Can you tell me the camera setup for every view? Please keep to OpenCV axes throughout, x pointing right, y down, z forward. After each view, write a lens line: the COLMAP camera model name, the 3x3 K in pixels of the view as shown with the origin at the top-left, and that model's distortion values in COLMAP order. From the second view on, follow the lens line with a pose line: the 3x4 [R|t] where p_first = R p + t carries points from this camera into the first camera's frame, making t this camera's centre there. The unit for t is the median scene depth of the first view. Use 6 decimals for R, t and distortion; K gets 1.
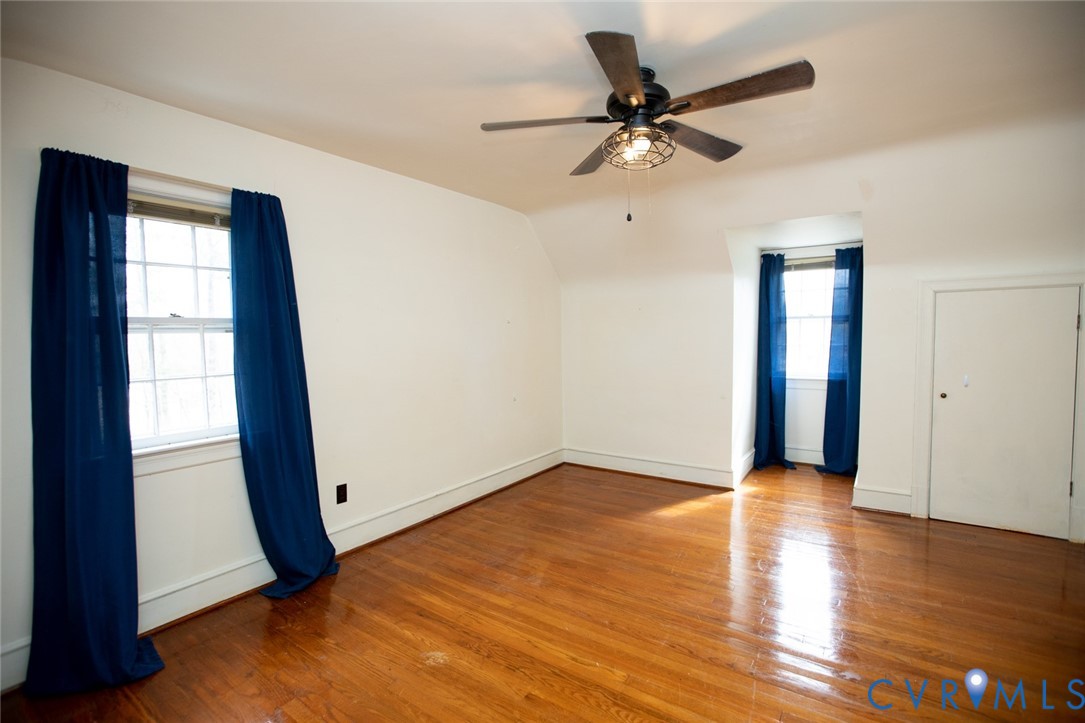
lens RADIAL K [[496.2, 0, 537.3], [0, 496.2, 361.4], [0, 0, 1]] dist [-0.056082, 0.019905]
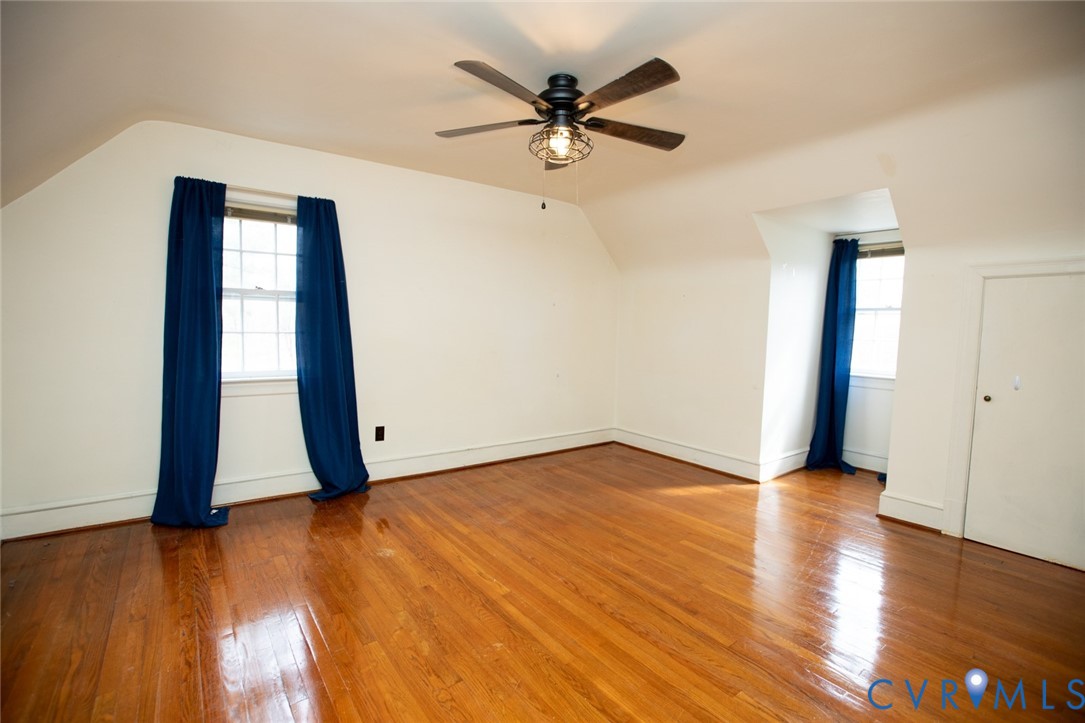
lens RADIAL K [[498.3, 0, 542.5], [0, 498.3, 361.5], [0, 0, 1]] dist [-0.055600, 0.020983]
pose [[0.948507, 0.060569, -0.310911, 0.363012], [-0.055397, 0.998140, 0.025448, 0.027119], [0.311875, -0.006914, 0.950098, -0.074882]]
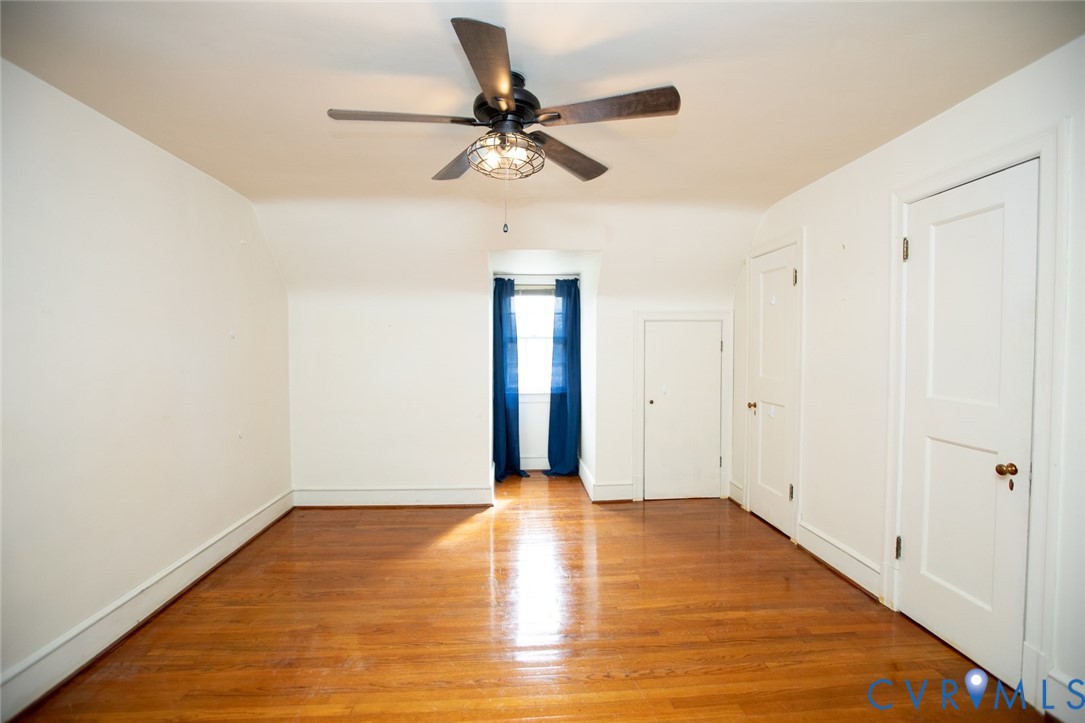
lens RADIAL K [[498.3, 0, 542.5], [0, 498.3, 361.5], [0, 0, 1]] dist [-0.055600, 0.020983]
pose [[0.774504, -0.001377, 0.632567, -0.220981], [0.025433, 0.999257, -0.028963, -0.004695], [-0.632057, 0.038520, 0.773964, 0.163531]]
